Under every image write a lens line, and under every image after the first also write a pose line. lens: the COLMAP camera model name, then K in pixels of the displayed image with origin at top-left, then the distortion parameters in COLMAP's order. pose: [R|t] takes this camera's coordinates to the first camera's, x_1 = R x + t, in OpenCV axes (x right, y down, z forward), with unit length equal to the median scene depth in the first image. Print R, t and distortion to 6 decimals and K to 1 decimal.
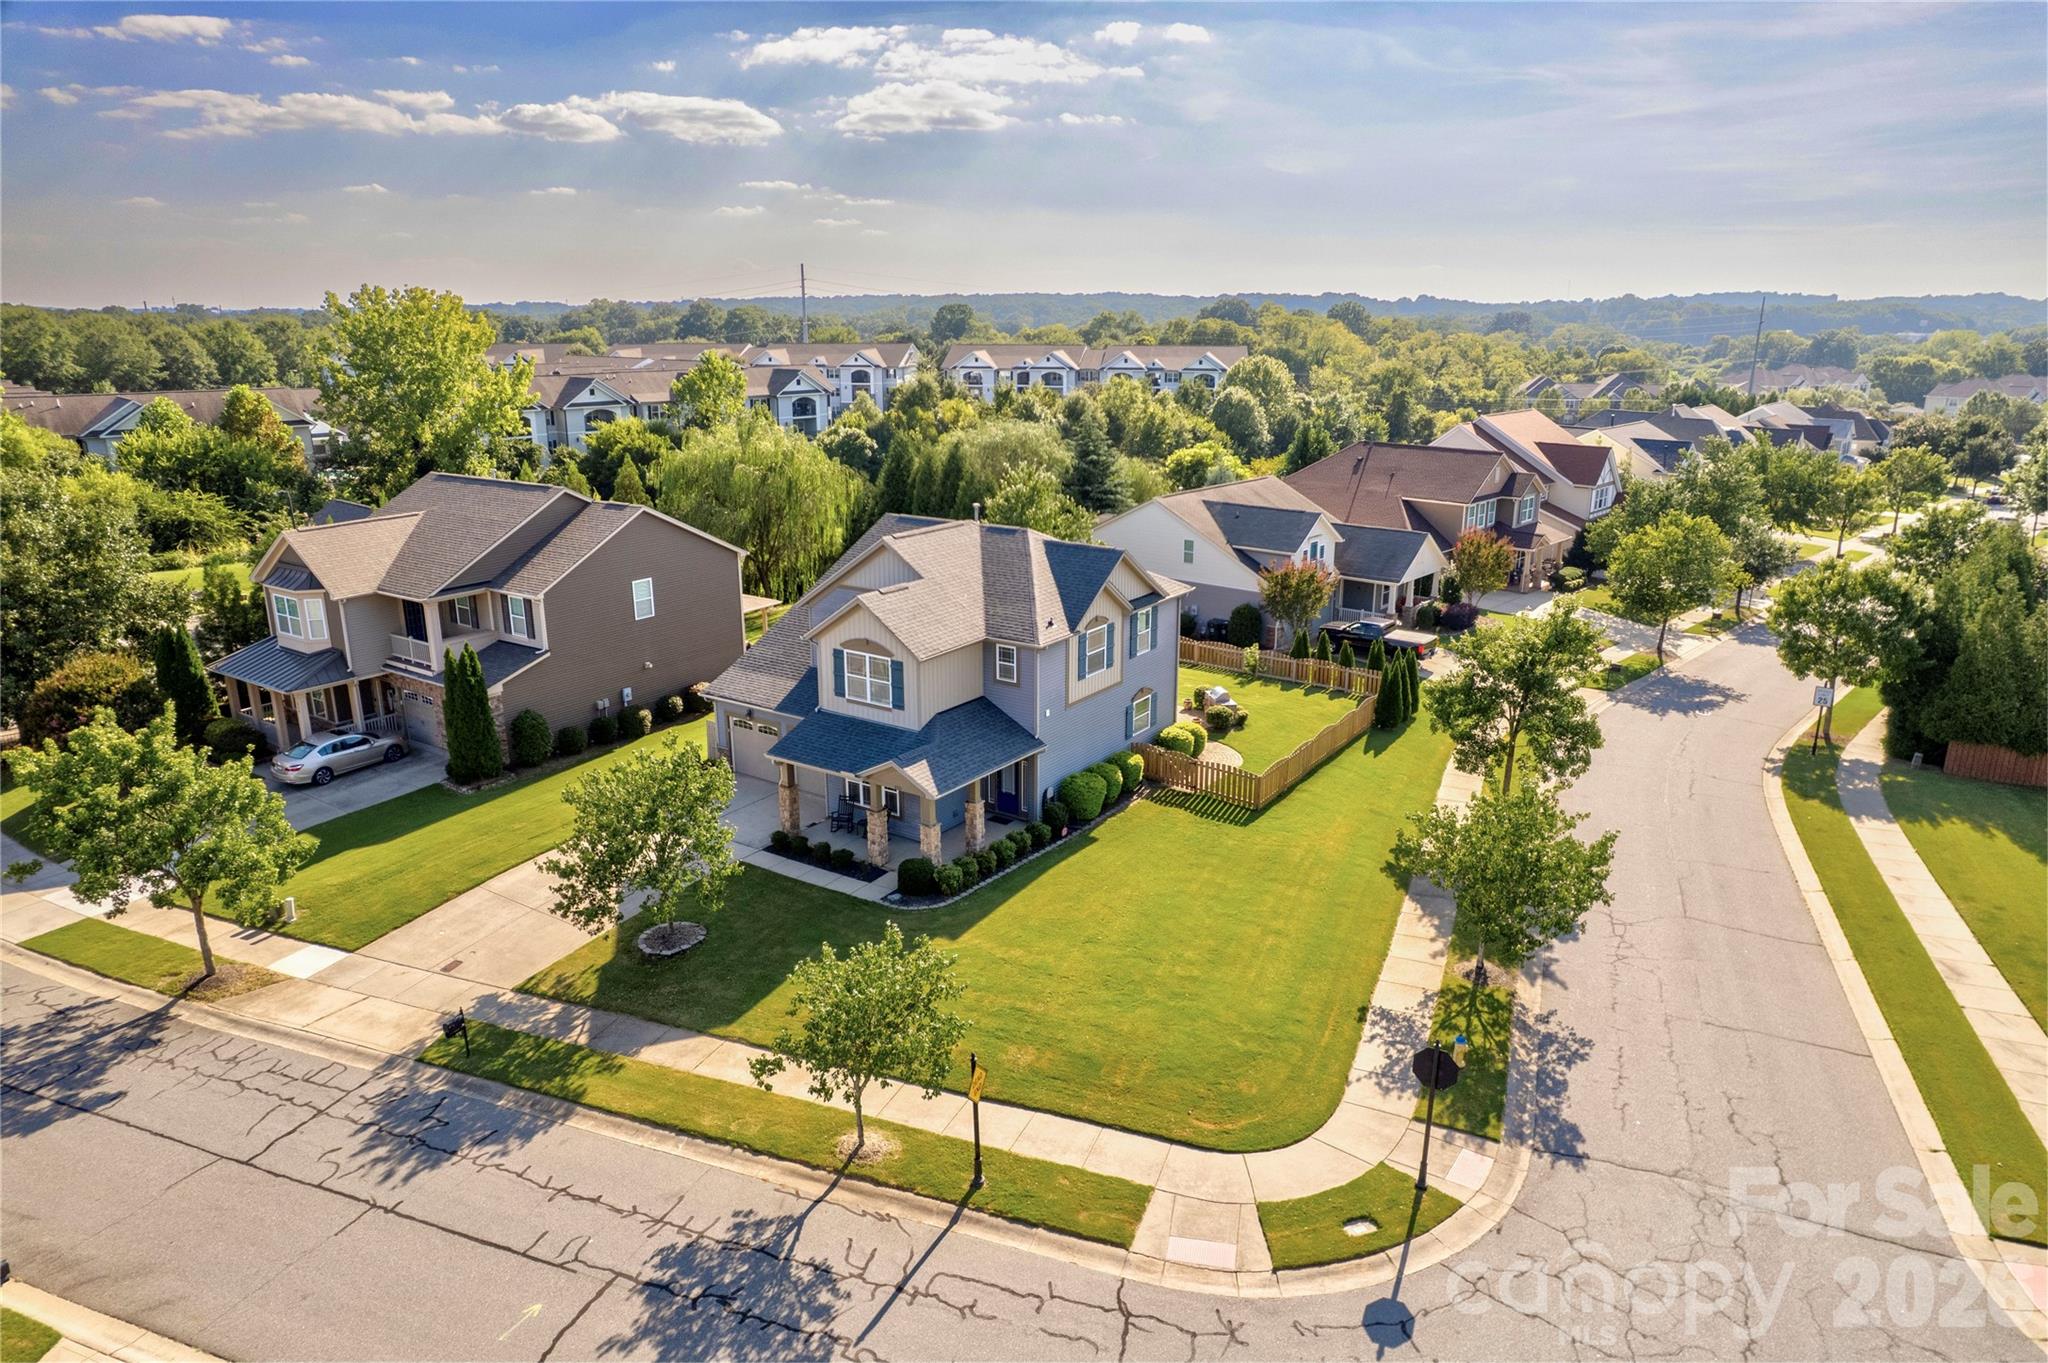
lens RADIAL K [[1303.6, 0, 1028.8], [0, 1303.6, 696.0], [0, 0, 1]] dist [-0.088658, 0.069907]
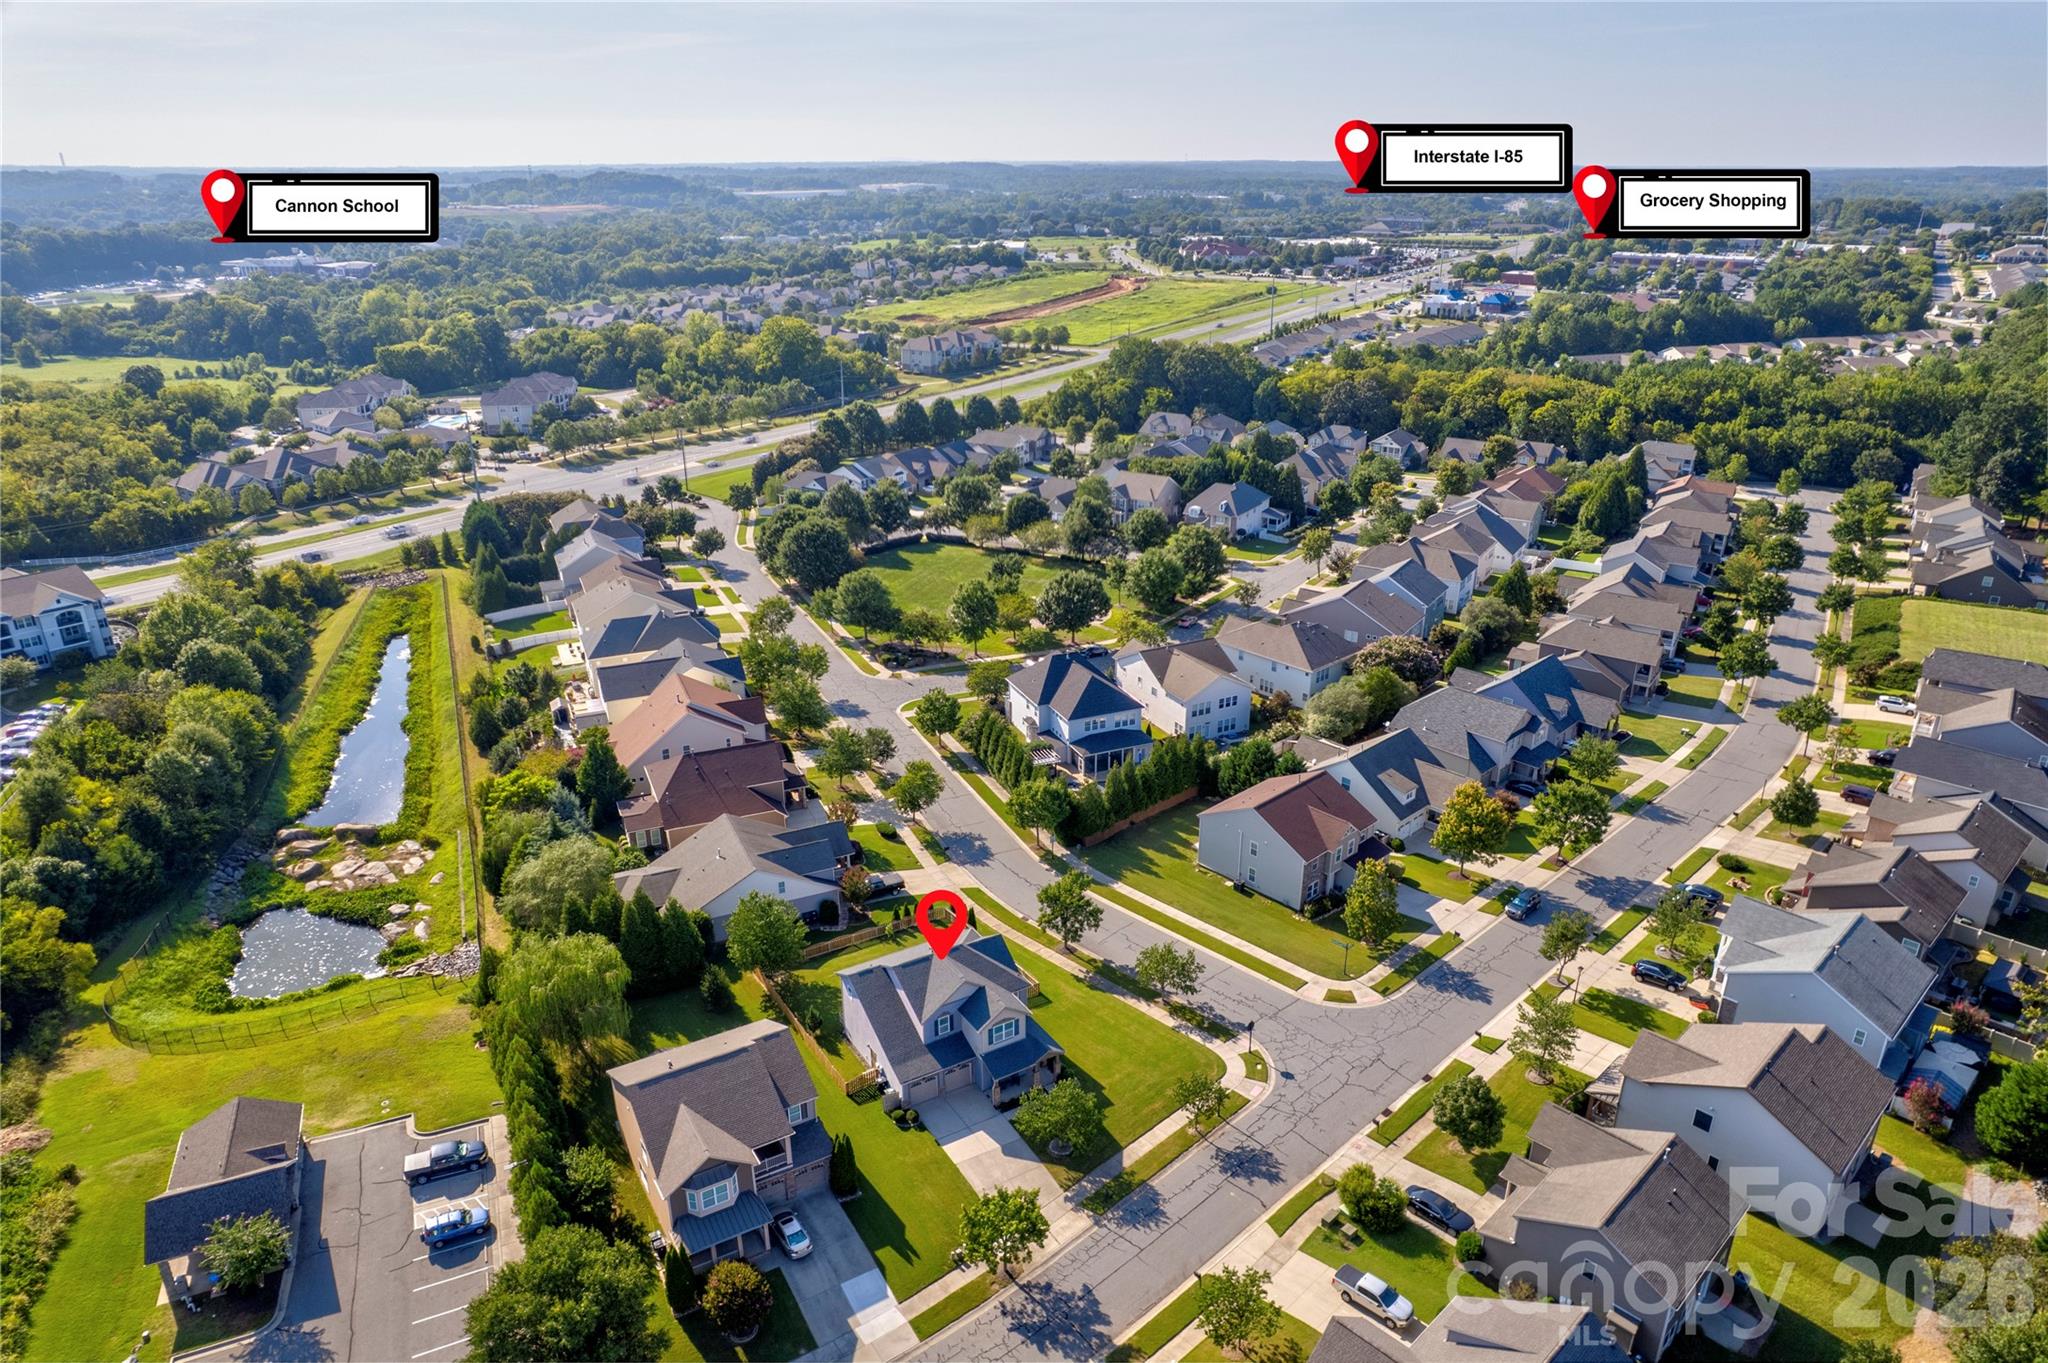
lens RADIAL K [[1303.6, 0, 1028.8], [0, 1303.6, 696.0], [0, 0, 1]] dist [-0.088658, 0.069907]
pose [[0.416676, -0.341381, 0.842520, -1.140204], [0.265595, 0.932087, 0.246320, -0.699583], [-0.869391, 0.121134, 0.479047, -0.192684]]
